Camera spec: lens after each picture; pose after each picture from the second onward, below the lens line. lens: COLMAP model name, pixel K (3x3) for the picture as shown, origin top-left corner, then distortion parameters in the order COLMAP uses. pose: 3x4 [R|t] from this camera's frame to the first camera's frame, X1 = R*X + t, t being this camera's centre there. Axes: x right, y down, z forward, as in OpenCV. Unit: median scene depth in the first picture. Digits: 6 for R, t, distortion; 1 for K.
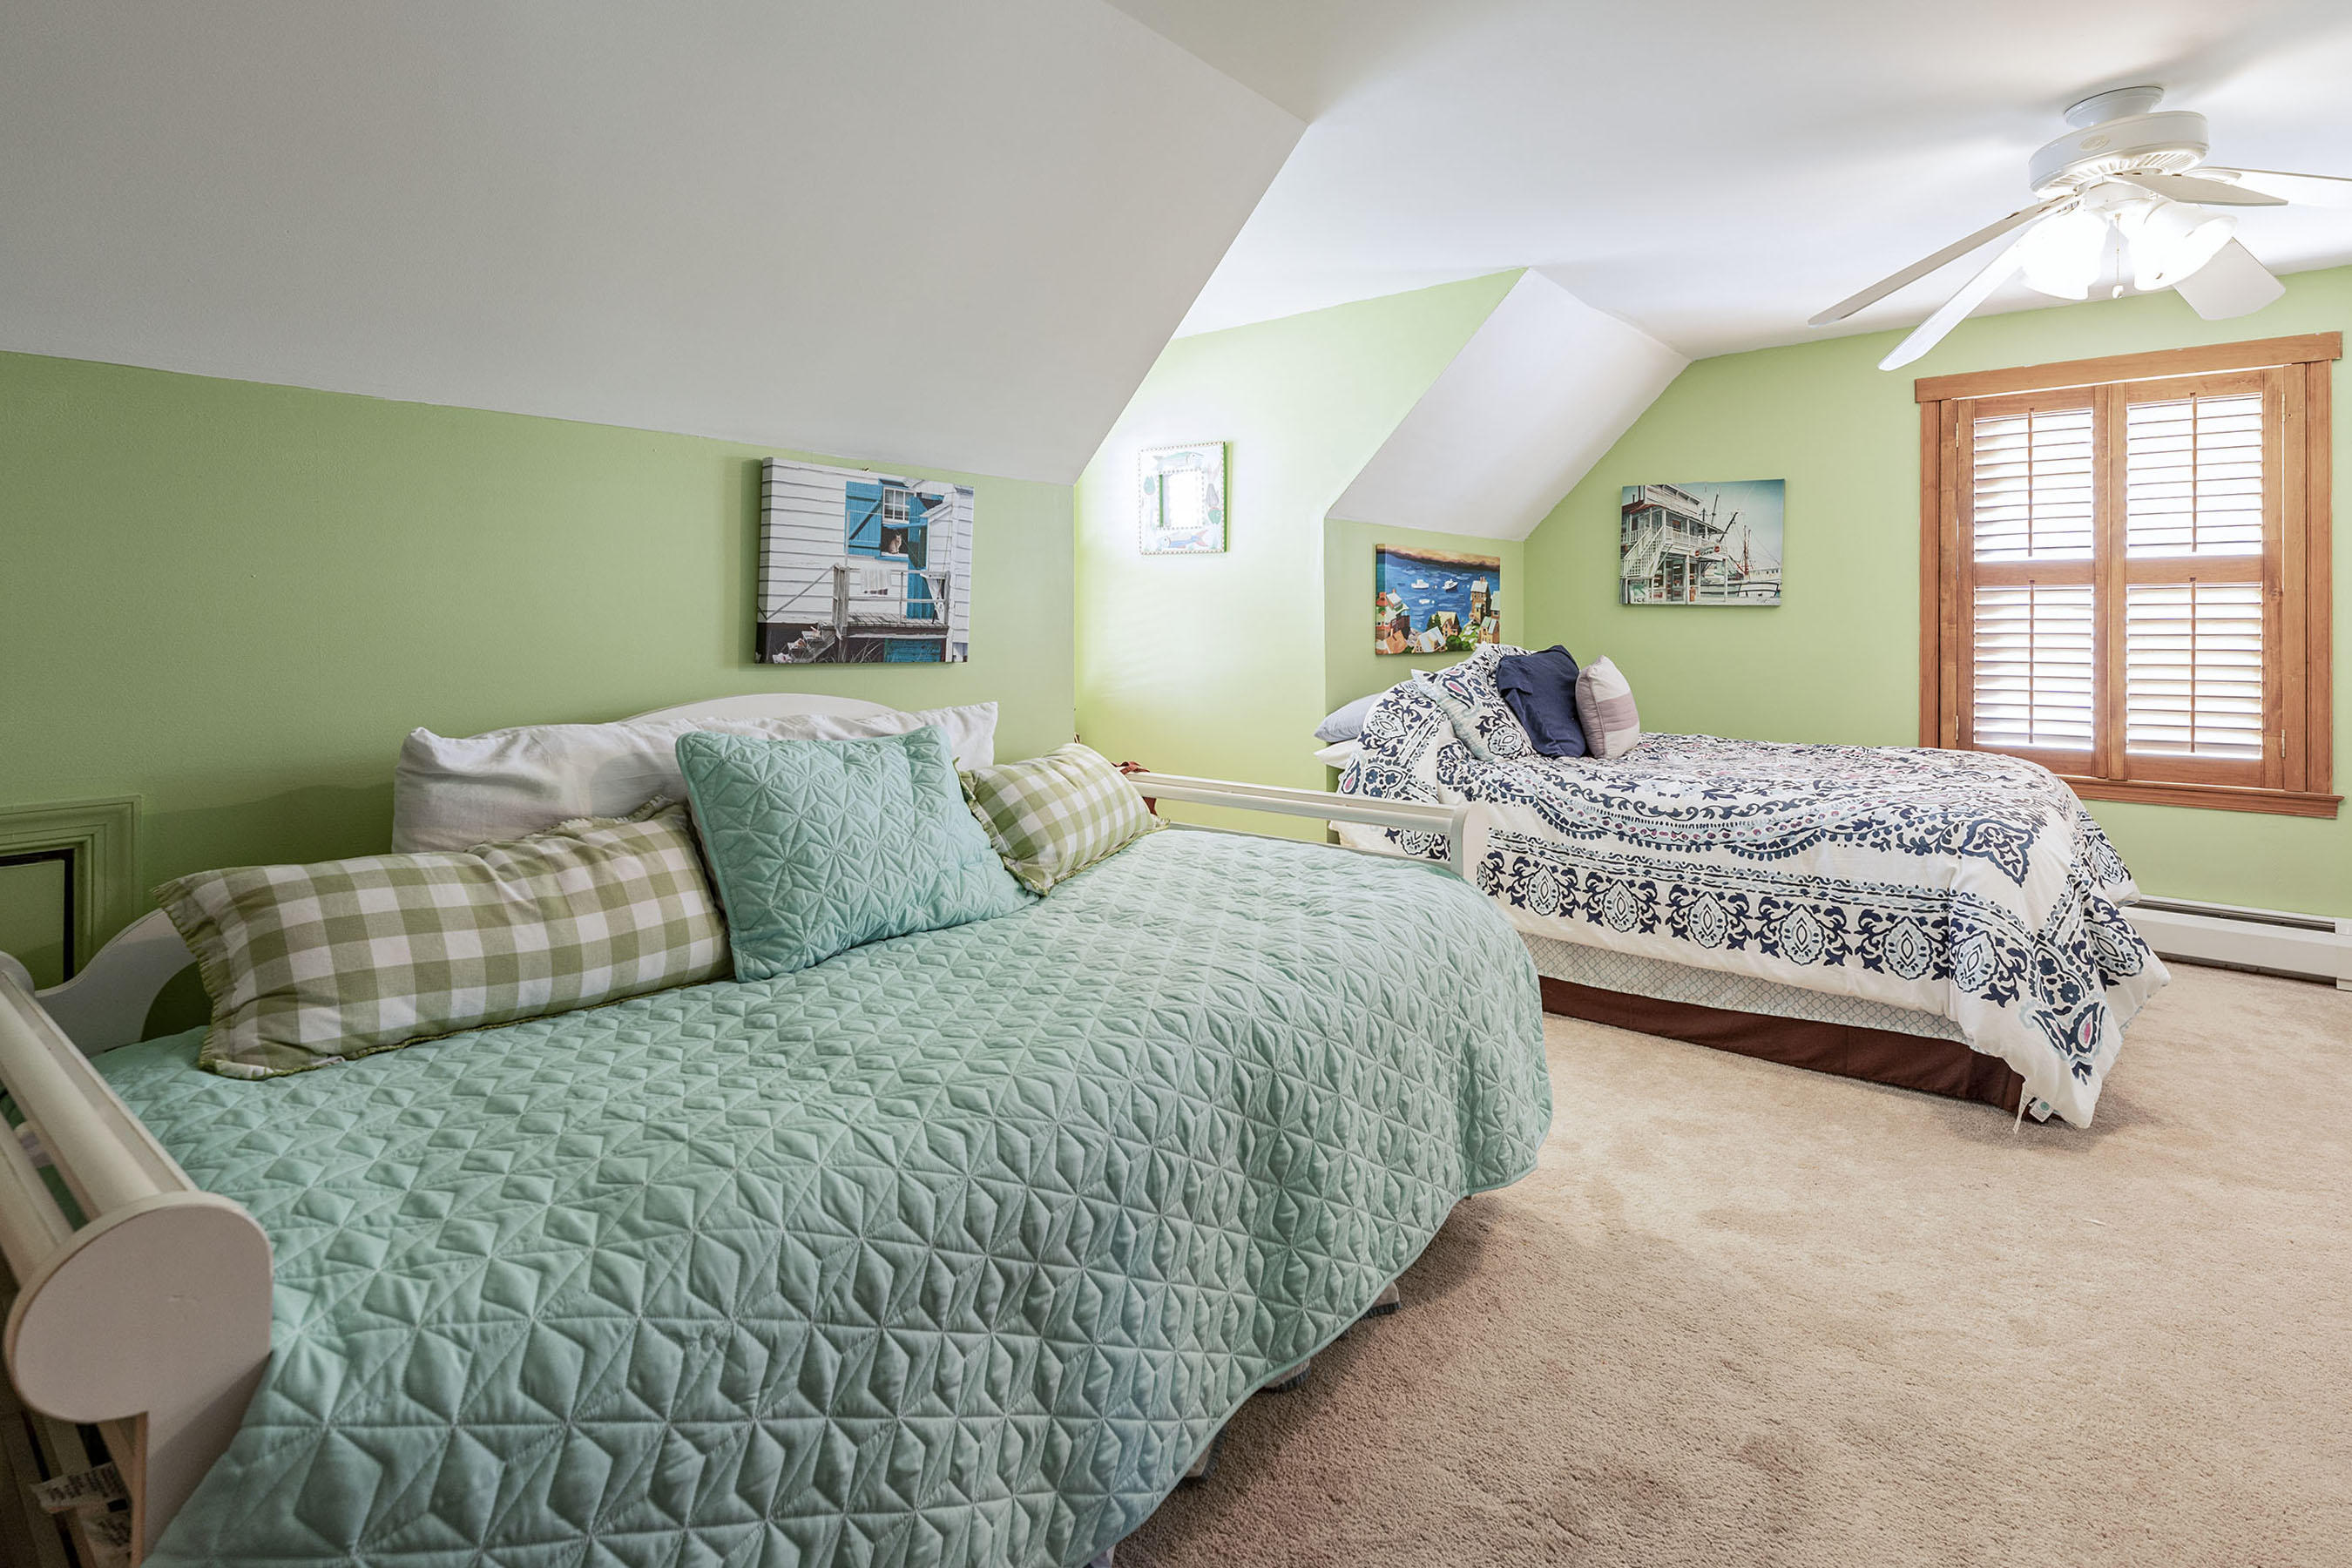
lens RADIAL K [[1155.3, 0, 1175.1], [0, 1155.3, 610.7], [0, 0, 1]] dist [0.026350, -0.016967]
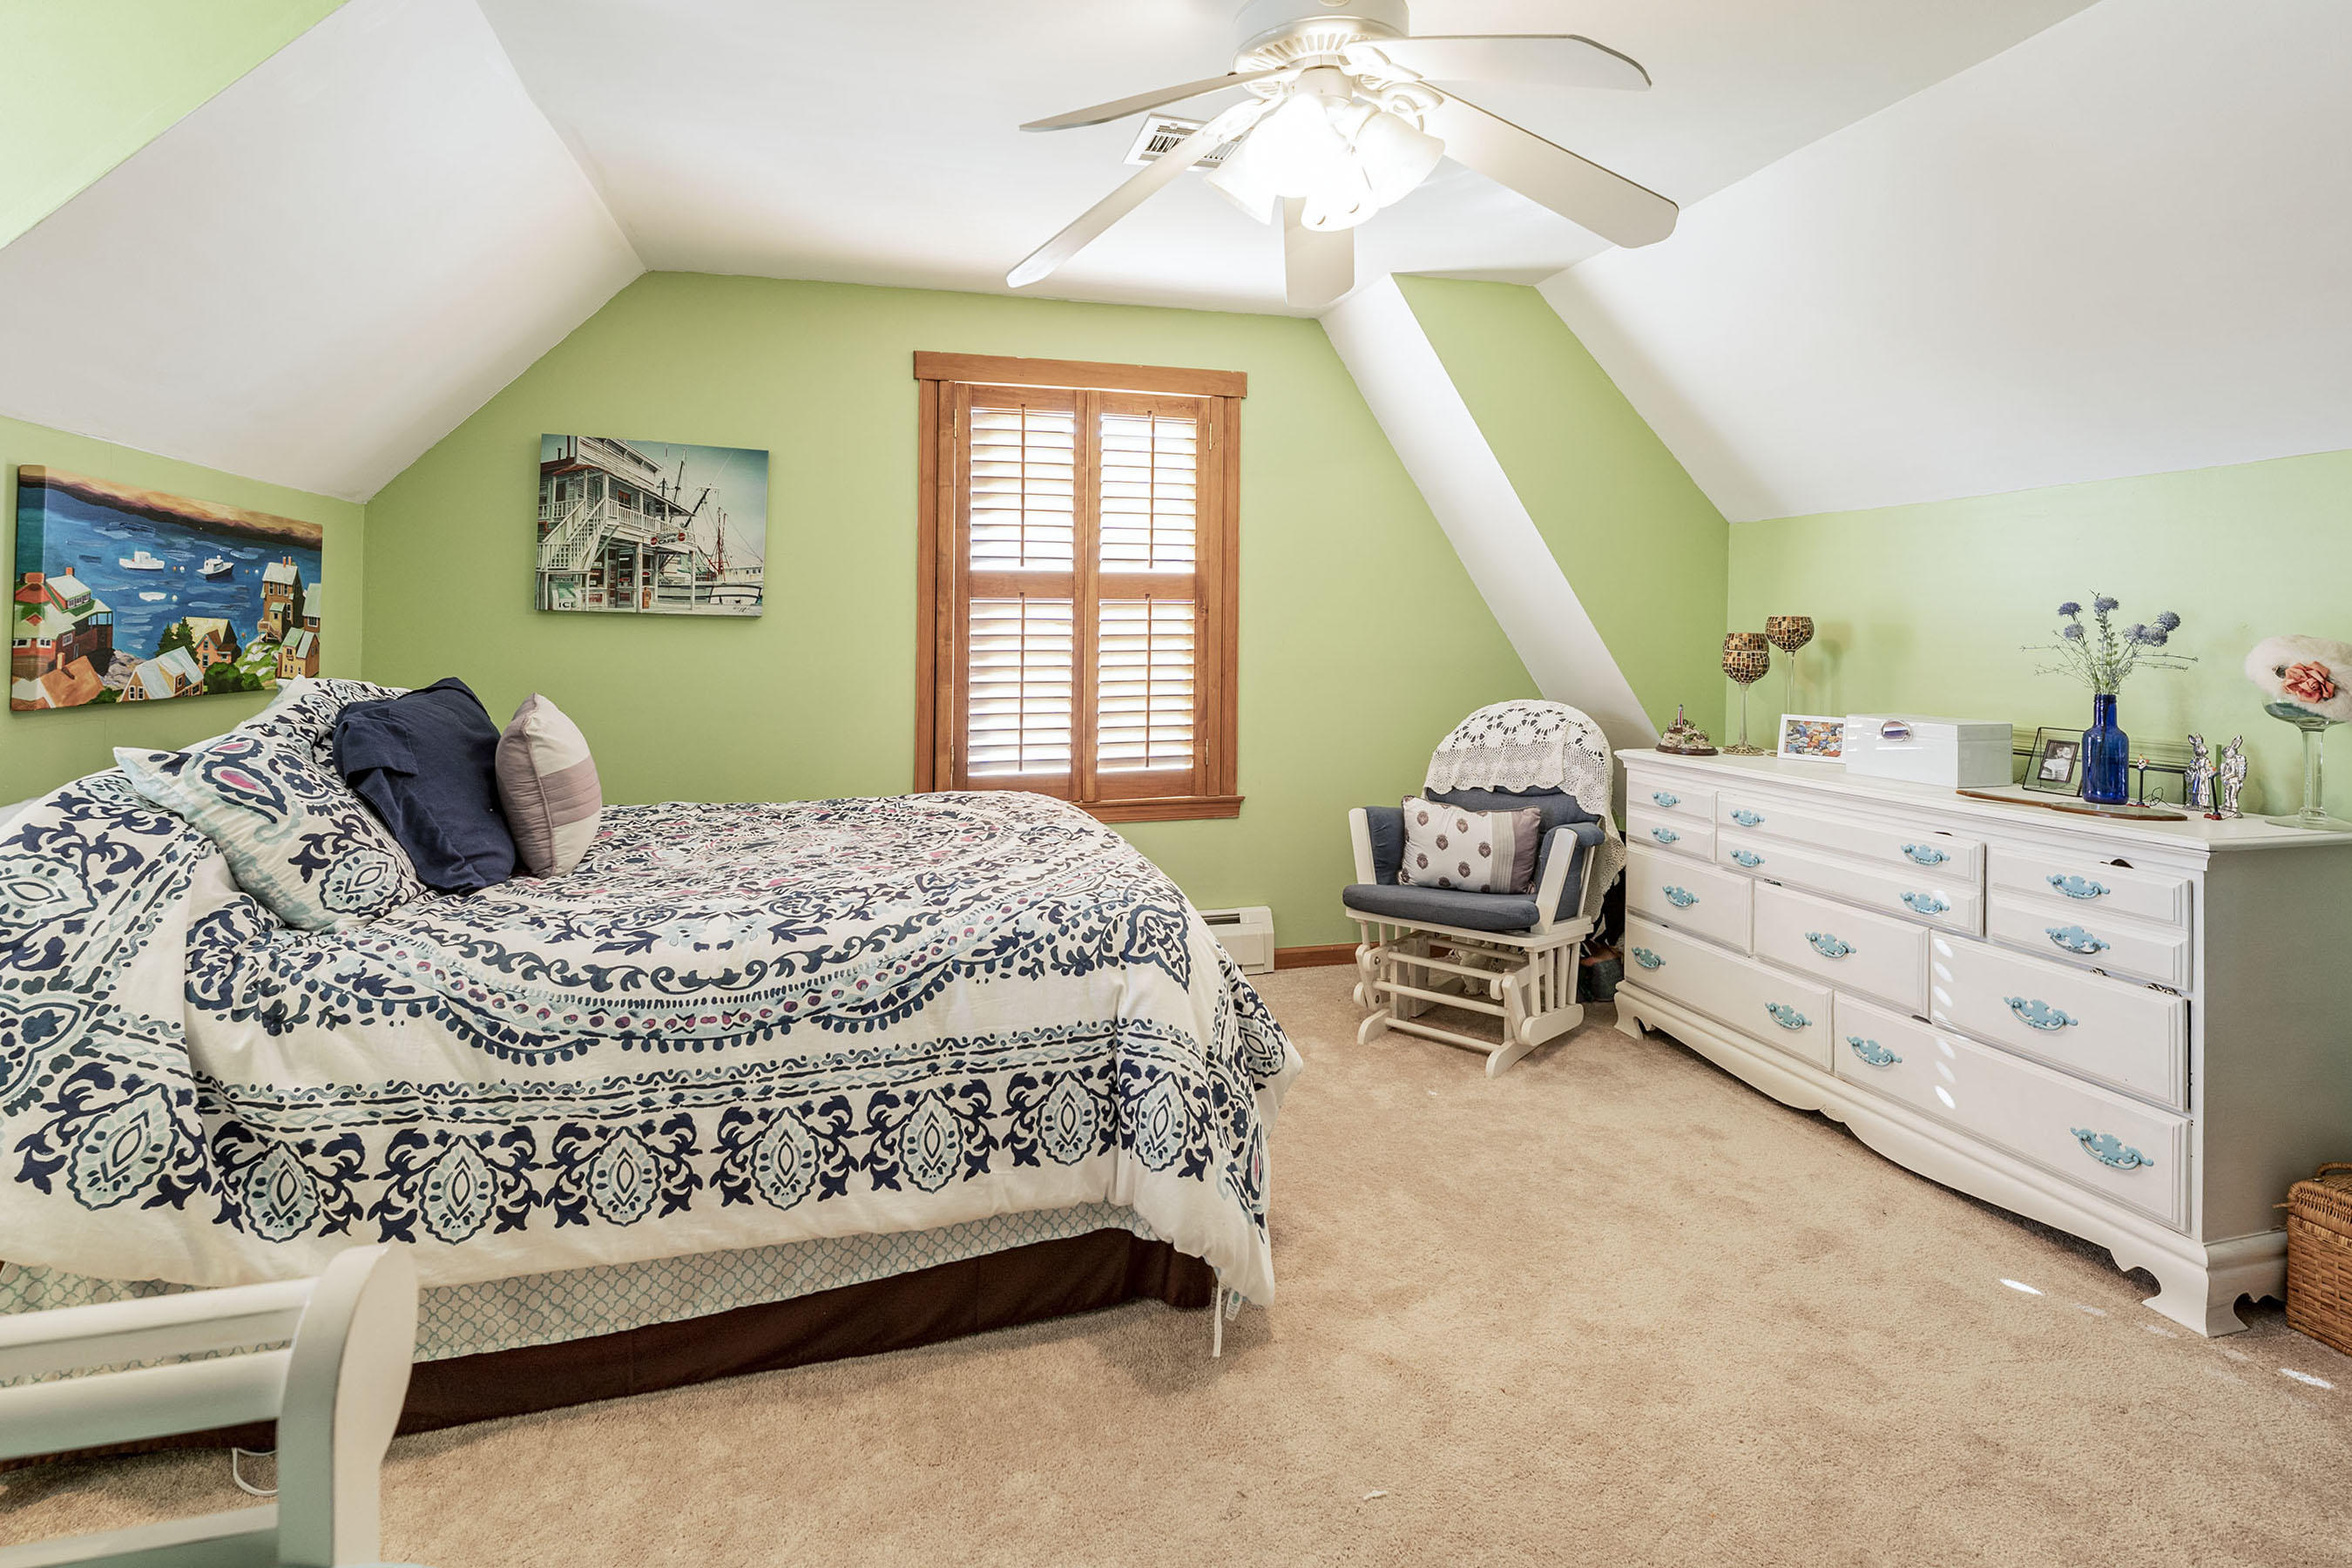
lens RADIAL K [[1155.3, 0, 1175.1], [0, 1155.3, 610.7], [0, 0, 1]] dist [0.026350, -0.016967]
pose [[0.591914, 0.018677, 0.805784, 0.092785], [-0.009574, 0.999824, -0.016141, 0.002478], [-0.805944, 0.001839, 0.591989, 0.451324]]
